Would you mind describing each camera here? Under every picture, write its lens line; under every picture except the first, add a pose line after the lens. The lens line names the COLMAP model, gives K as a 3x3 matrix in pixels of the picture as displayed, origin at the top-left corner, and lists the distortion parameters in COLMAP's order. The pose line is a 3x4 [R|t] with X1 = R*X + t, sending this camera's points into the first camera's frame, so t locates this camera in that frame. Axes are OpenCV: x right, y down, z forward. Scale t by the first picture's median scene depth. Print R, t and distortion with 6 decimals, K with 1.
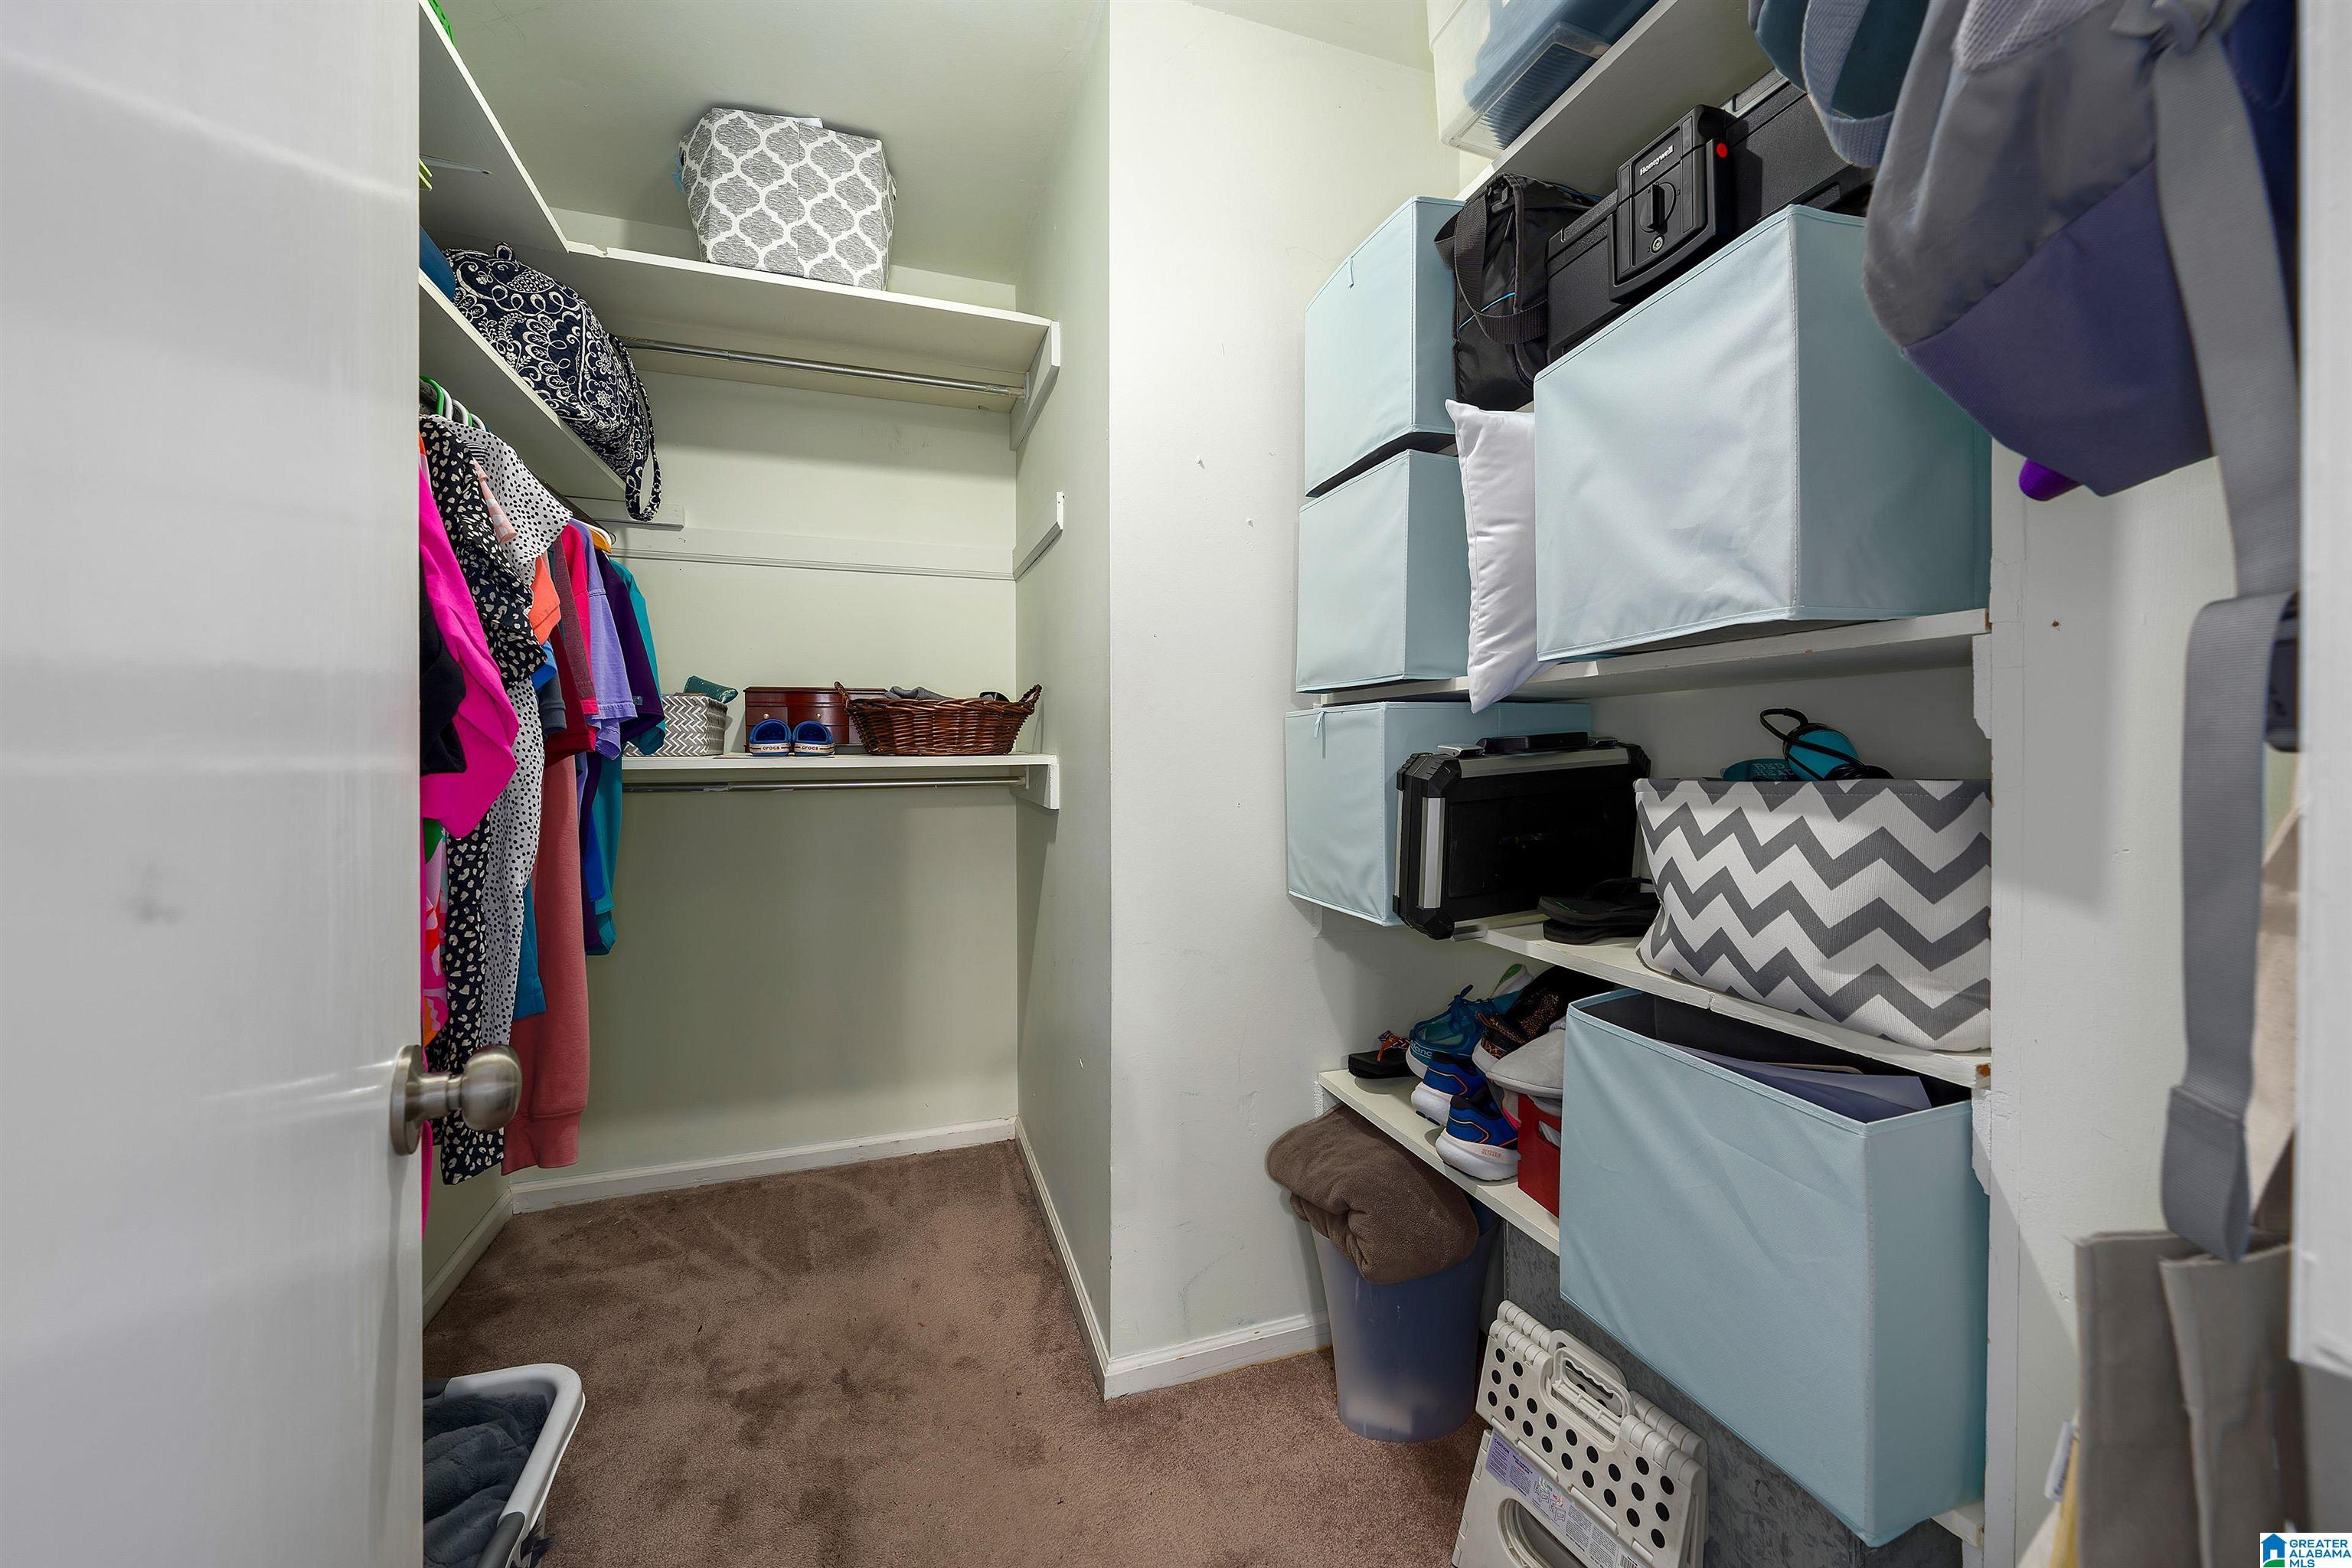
lens RADIAL K [[914.3, 0, 1182.6], [0, 914.3, 764.6], [0, 0, 1]] dist [0.000869, 0.000107]
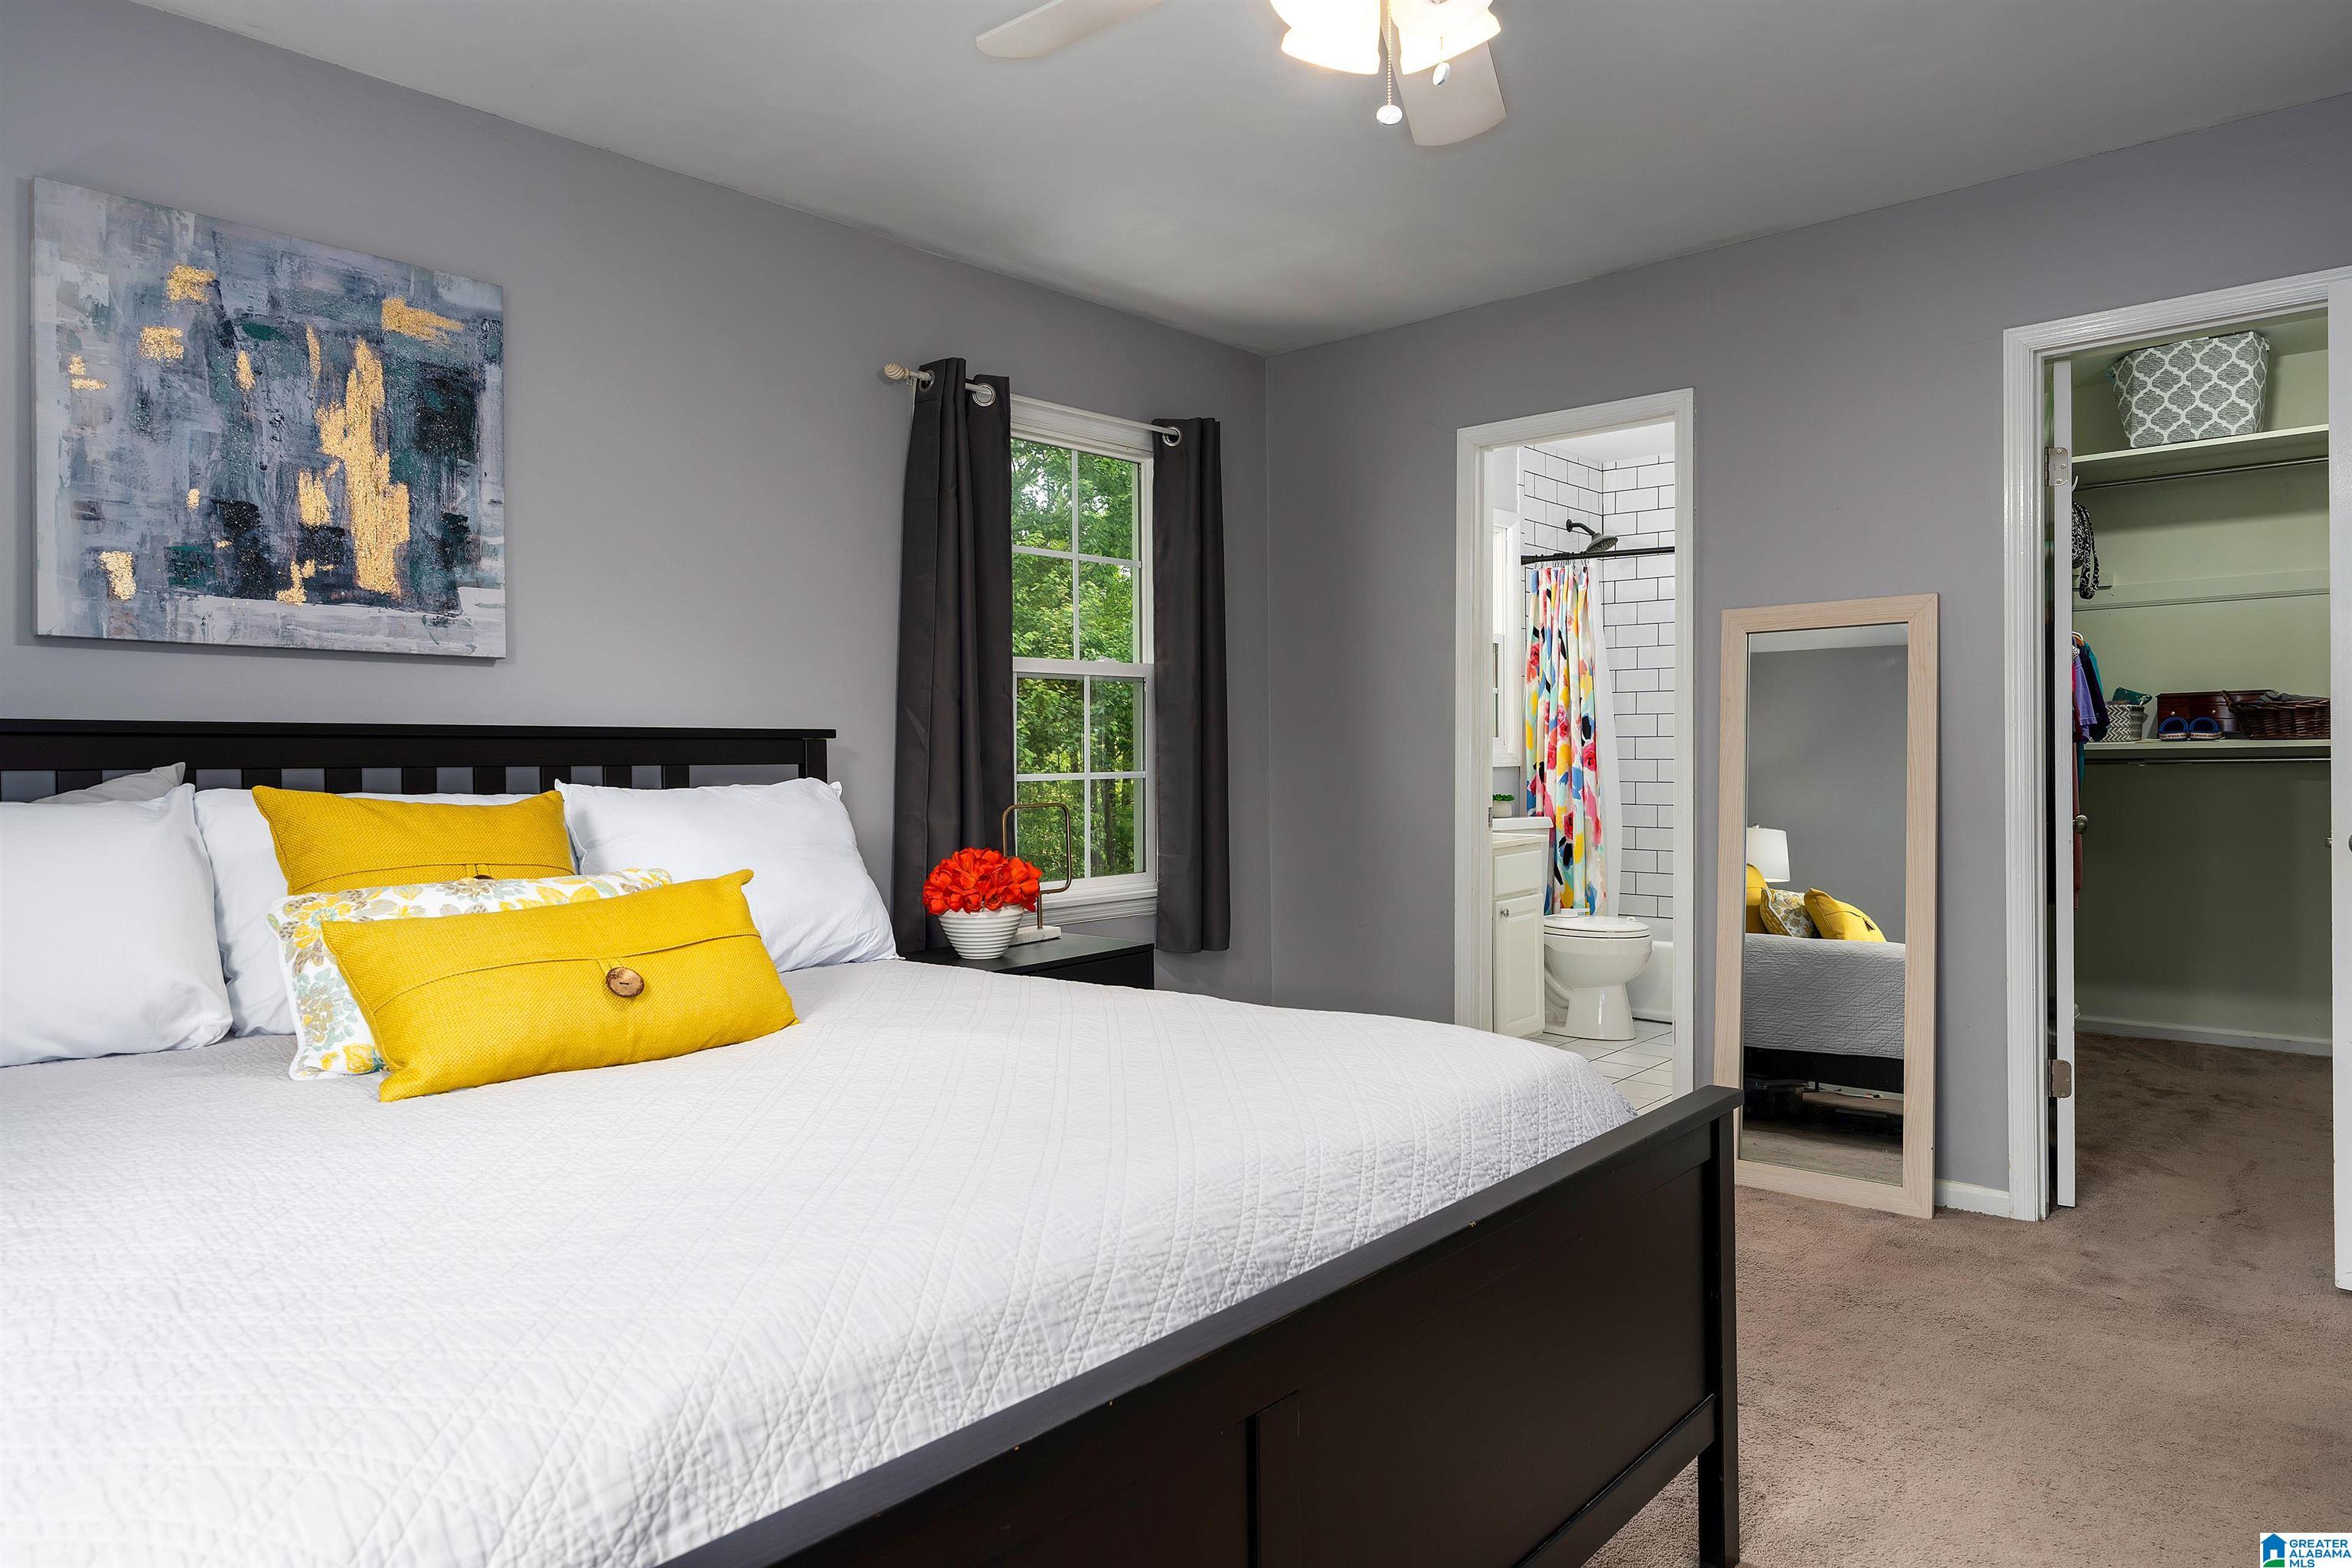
lens RADIAL K [[1458.4, 0, 1178.4], [0, 1458.4, 743.3], [0, 0, 1]] dist [0.001871, 0.000841]
pose [[0.505855, -0.007136, -0.862589, 0.881726], [0.002982, 0.999974, -0.006524, 0.007049], [0.862613, 0.000728, 0.505864, -1.817207]]
